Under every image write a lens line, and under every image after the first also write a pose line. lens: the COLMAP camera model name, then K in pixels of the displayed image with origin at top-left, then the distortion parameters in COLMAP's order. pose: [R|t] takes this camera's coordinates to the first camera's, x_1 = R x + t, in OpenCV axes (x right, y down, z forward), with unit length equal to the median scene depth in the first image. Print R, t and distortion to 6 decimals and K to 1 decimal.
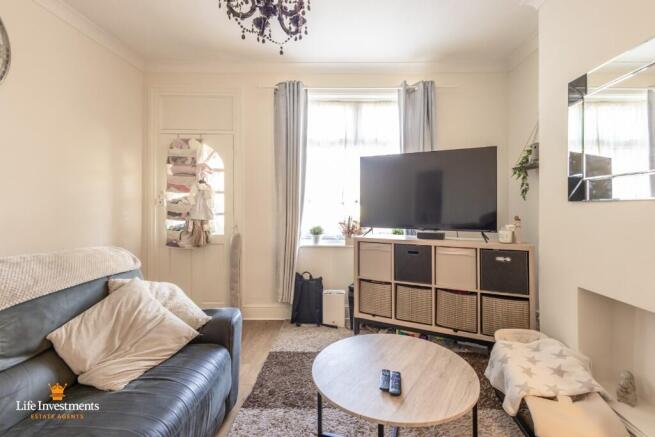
lens RADIAL K [[302.3, 0, 329.2], [0, 302.3, 210.9], [0, 0, 1]] dist [-0.000674, 0.000088]
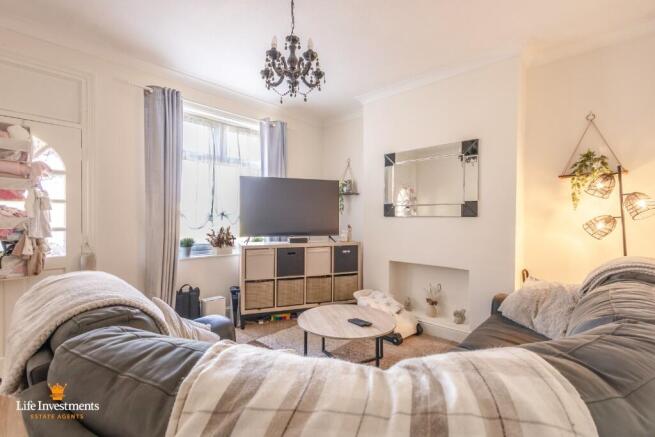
lens RADIAL K [[293.8, 0, 326.8], [0, 293.8, 222.1], [0, 0, 1]] dist [0.004468, 0.000195]
pose [[0.685310, -0.013713, 0.728123, -0.497299], [0.005894, 0.999894, 0.013284, -0.015980], [-0.728228, -0.004812, 0.685318, -0.007471]]
